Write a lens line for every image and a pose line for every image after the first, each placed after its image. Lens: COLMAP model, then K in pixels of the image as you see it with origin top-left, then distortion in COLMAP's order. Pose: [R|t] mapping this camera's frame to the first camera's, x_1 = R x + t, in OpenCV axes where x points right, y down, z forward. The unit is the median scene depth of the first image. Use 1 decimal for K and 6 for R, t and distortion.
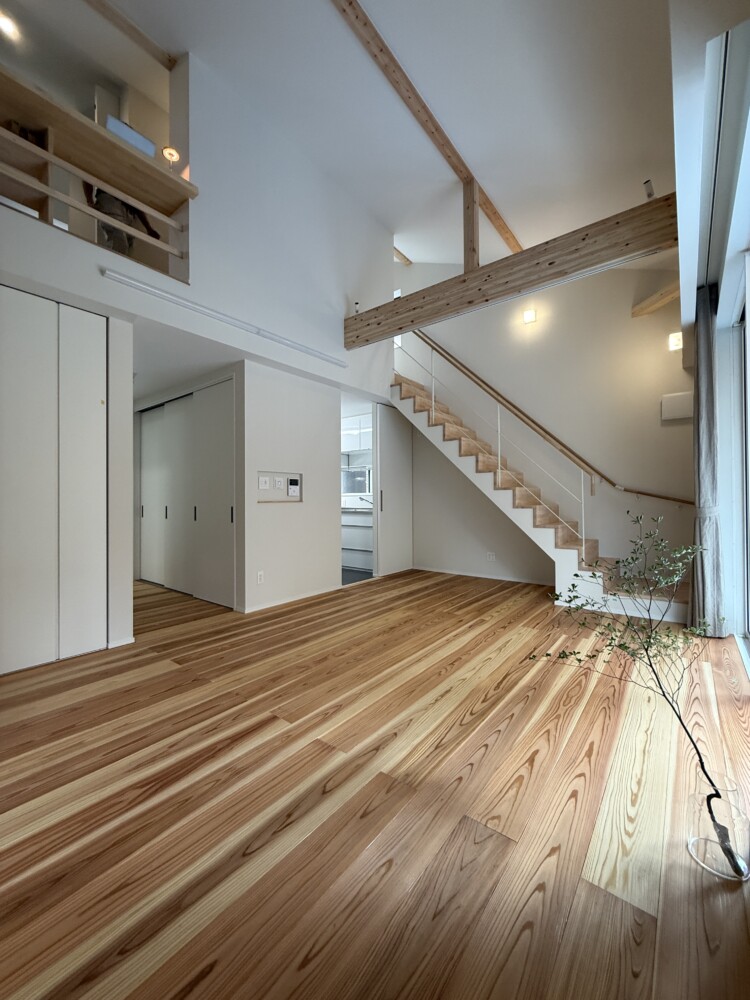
lens RADIAL K [[396.1, 0, 377.6], [0, 396.1, 500.5], [0, 0, 1]] dist [0.003760, -0.000665]
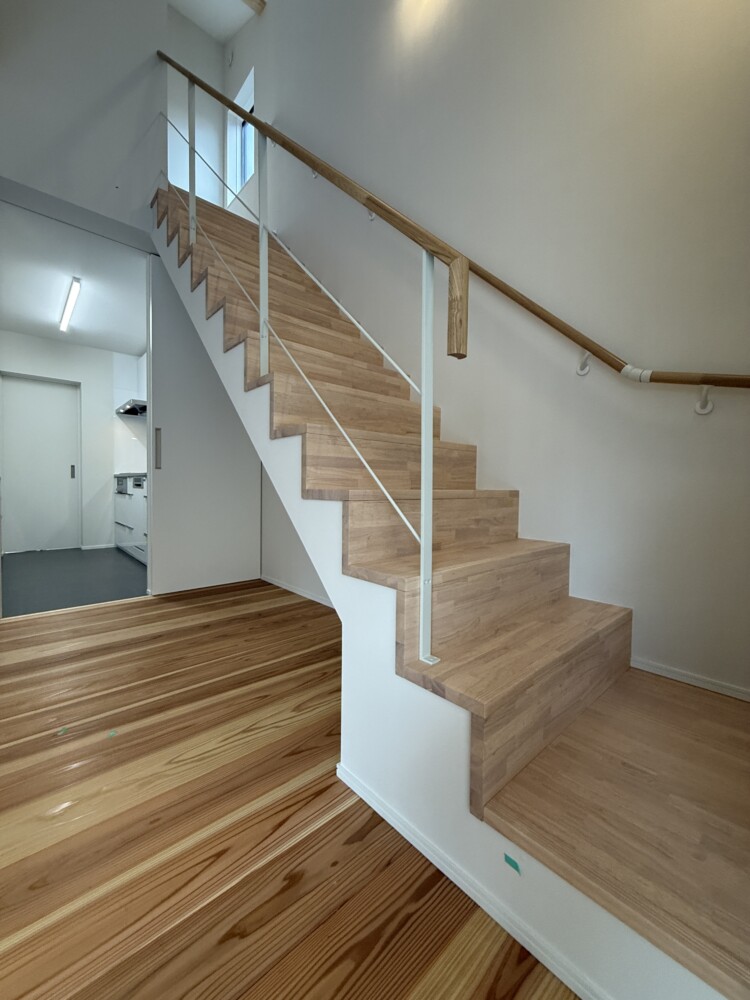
lens RADIAL K [[396.1, 0, 380.1], [0, 396.1, 493.2], [0, 0, 1]] dist [0.003760, -0.000665]
pose [[0.985791, 0.019804, -0.166803, 0.699177], [-0.015849, 0.999562, 0.025006, 0.078236], [0.167226, -0.022007, 0.985673, 0.995578]]
